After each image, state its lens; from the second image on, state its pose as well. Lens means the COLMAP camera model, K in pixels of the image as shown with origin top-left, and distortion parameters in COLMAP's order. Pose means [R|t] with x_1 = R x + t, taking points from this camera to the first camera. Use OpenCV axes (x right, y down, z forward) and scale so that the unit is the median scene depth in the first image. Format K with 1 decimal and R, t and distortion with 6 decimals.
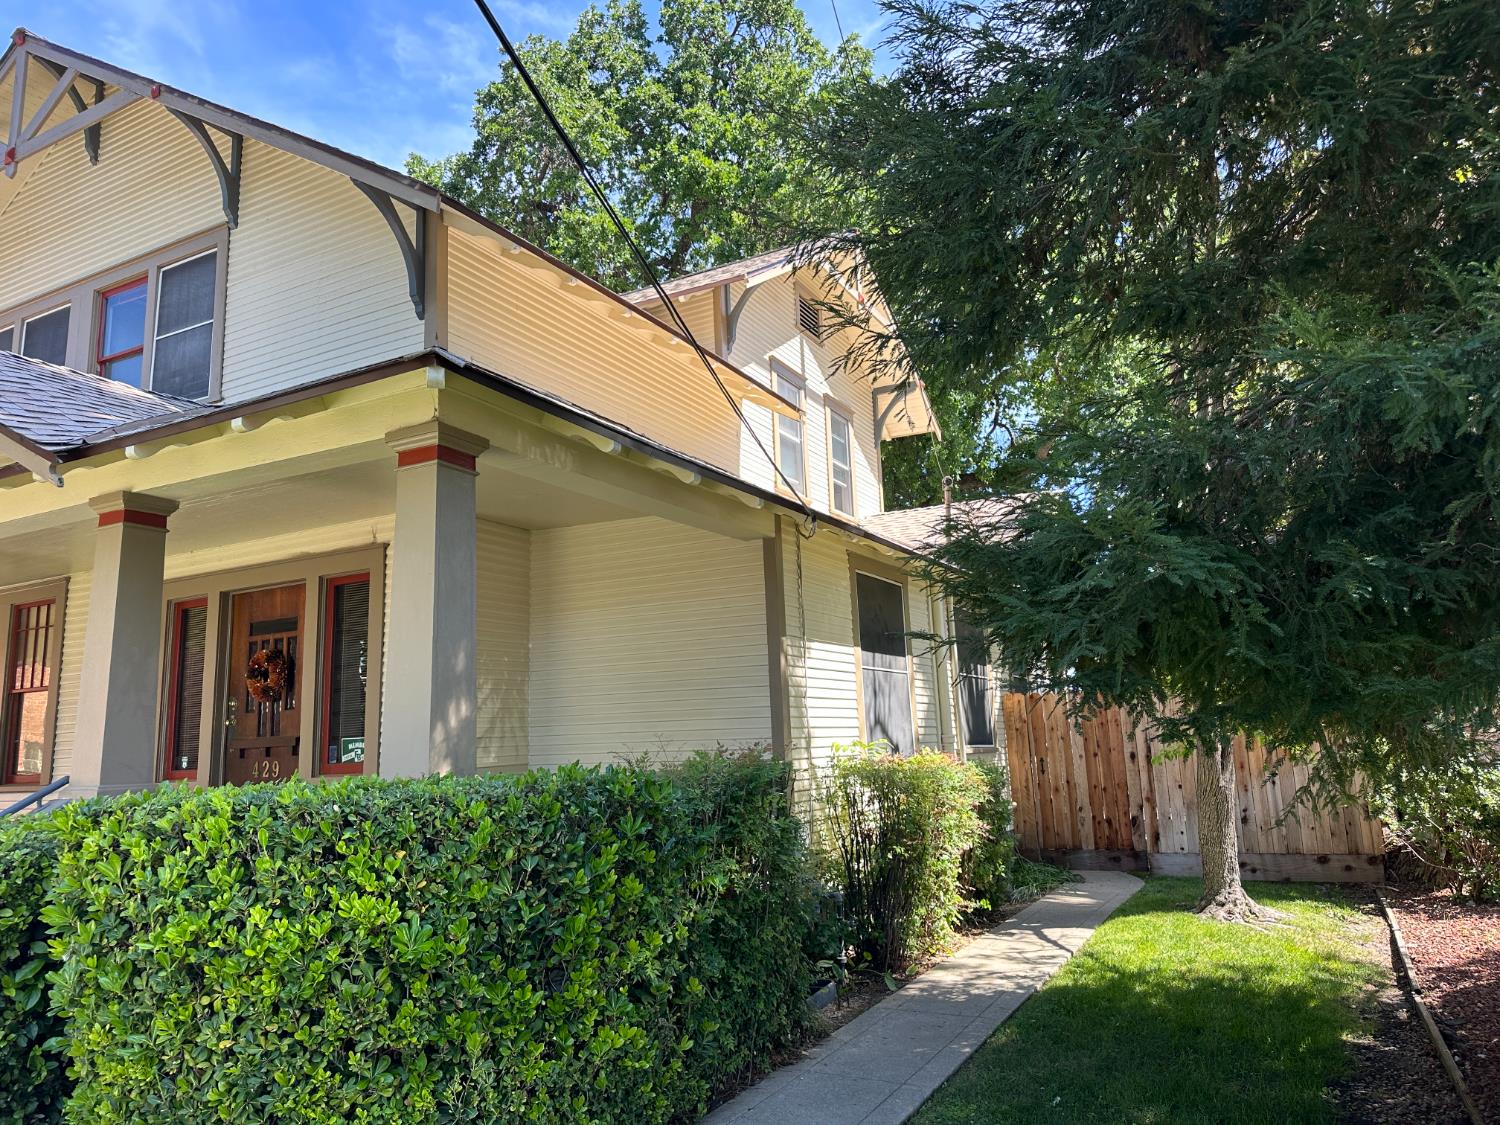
lens RADIAL K [[1054.6, 0, 754.5], [0, 1054.6, 552.2], [0, 0, 1]] dist [0.056308, -0.046876]
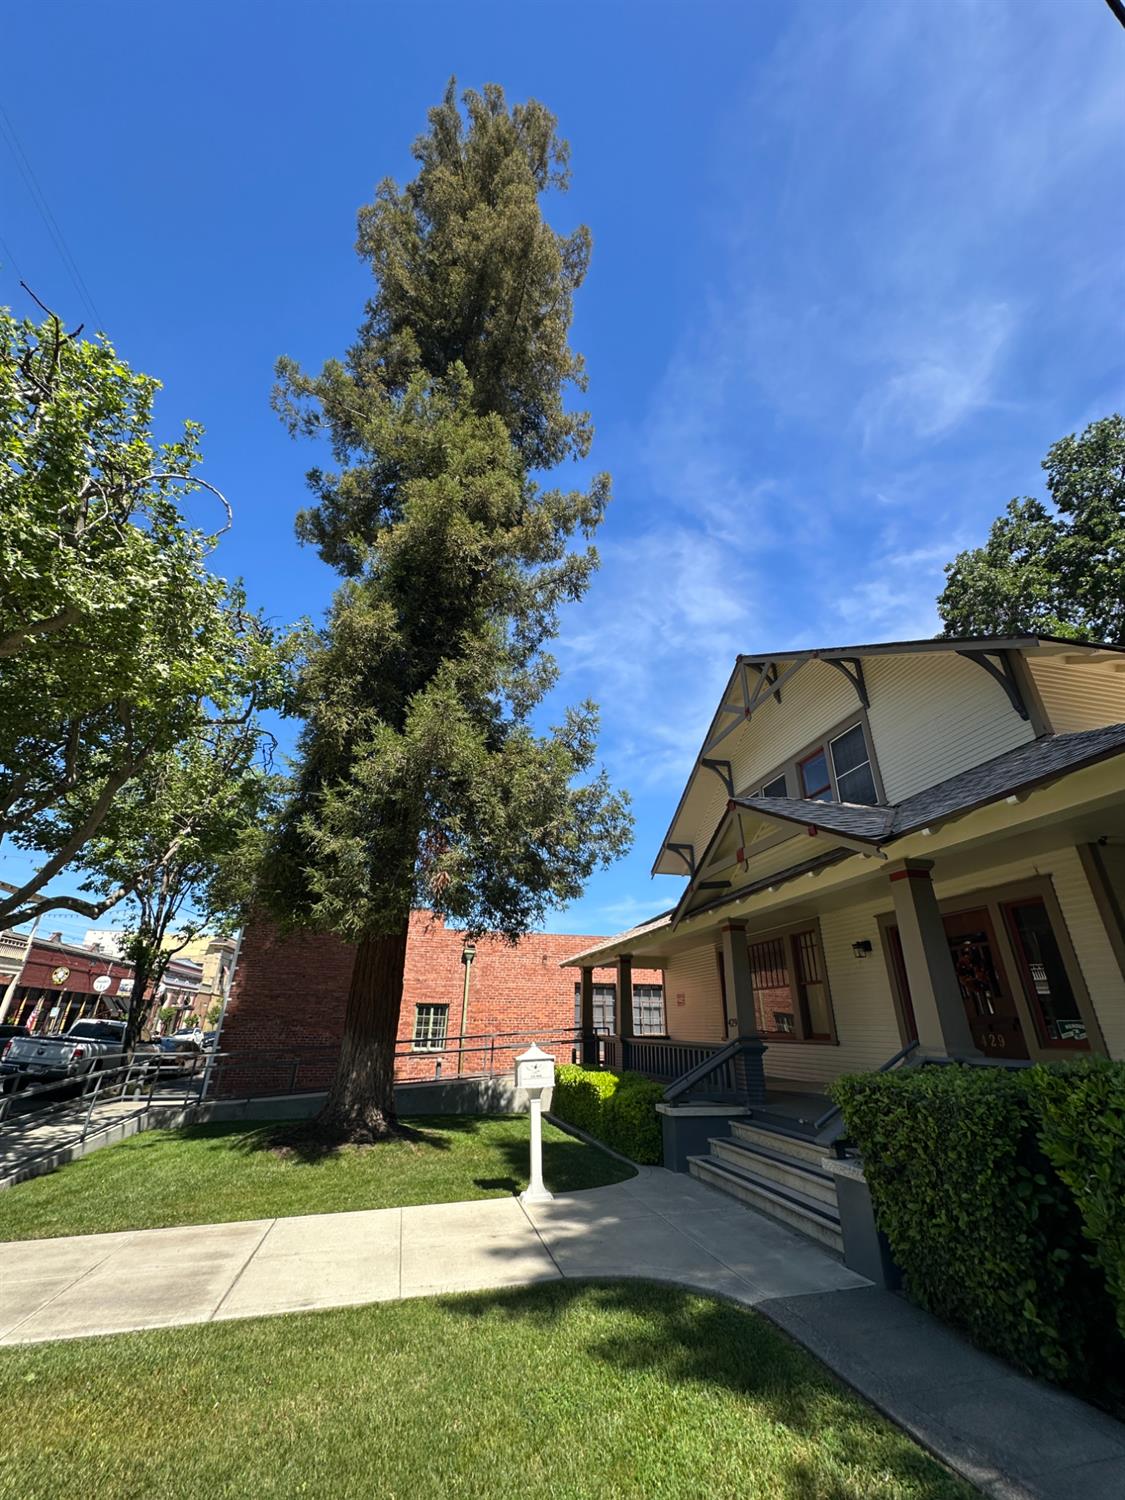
lens RADIAL K [[596.8, 0, 562.5], [0, 596.8, 749.3], [0, 0, 1]] dist [-0.003435, 0.000706]
pose [[0.659273, -0.273917, -0.700234, -0.150805], [0.095955, 0.954318, -0.282966, -0.004216], [0.745755, 0.119361, 0.655440, -0.029406]]
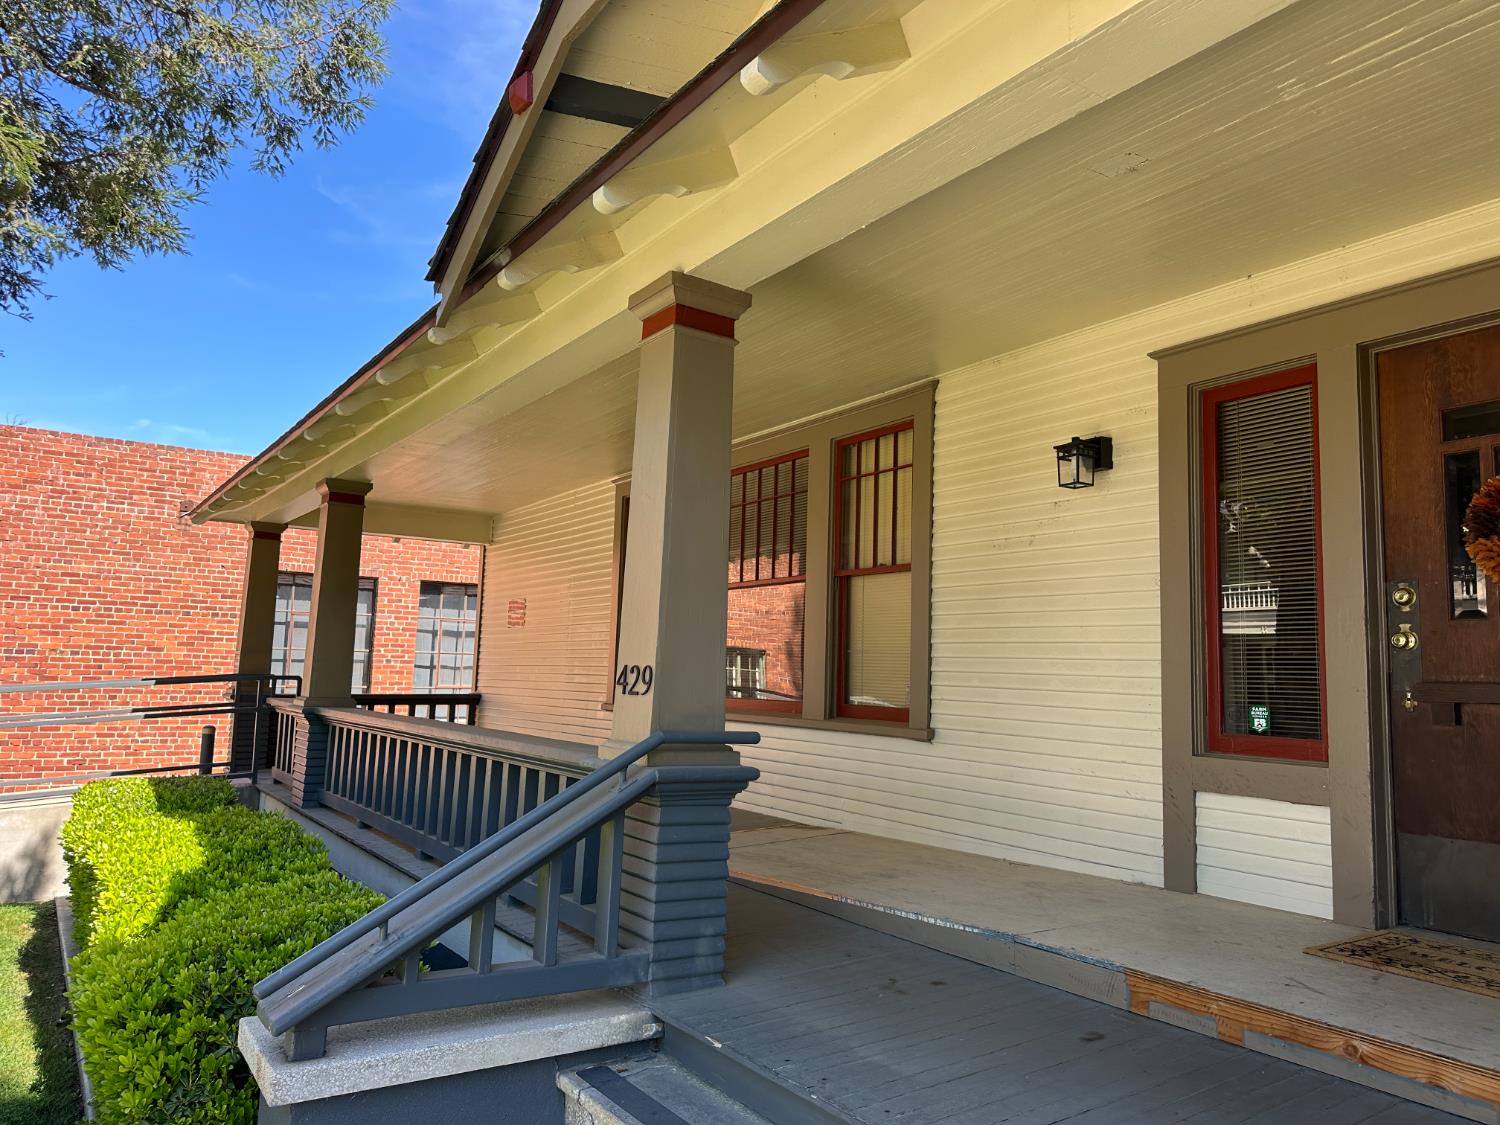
lens RADIAL K [[1054.6, 0, 752.2], [0, 1054.6, 529.5], [0, 0, 1]] dist [0.056308, -0.046876]
pose [[0.881750, -0.000508, -0.471717, -0.496531], [0.021286, 0.999024, 0.038713, 0.088290], [0.471237, -0.044176, 0.880900, 0.472067]]
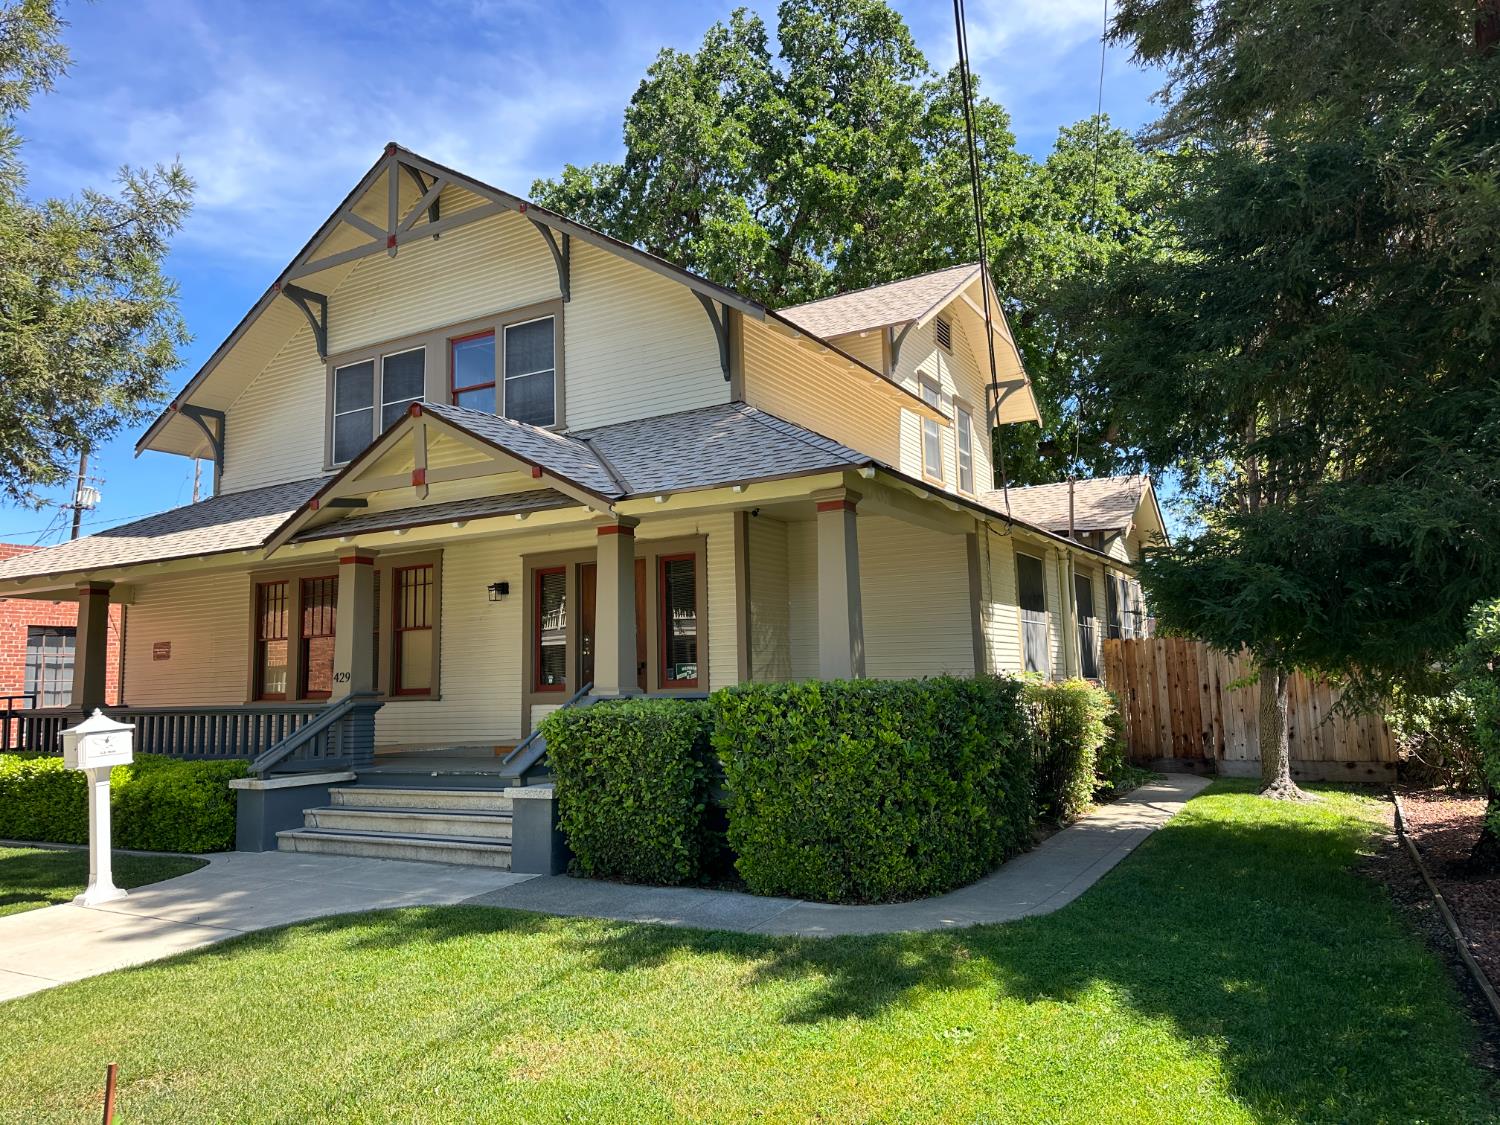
lens RADIAL K [[1054.6, 0, 750.4], [0, 1054.6, 555.3], [0, 0, 1]] dist [0.056308, -0.046876]
pose [[0.999322, 0.008178, -0.035890, -0.204956], [-0.006031, 0.998209, 0.059517, -0.058348], [0.036313, -0.059261, 0.997582, -0.408882]]
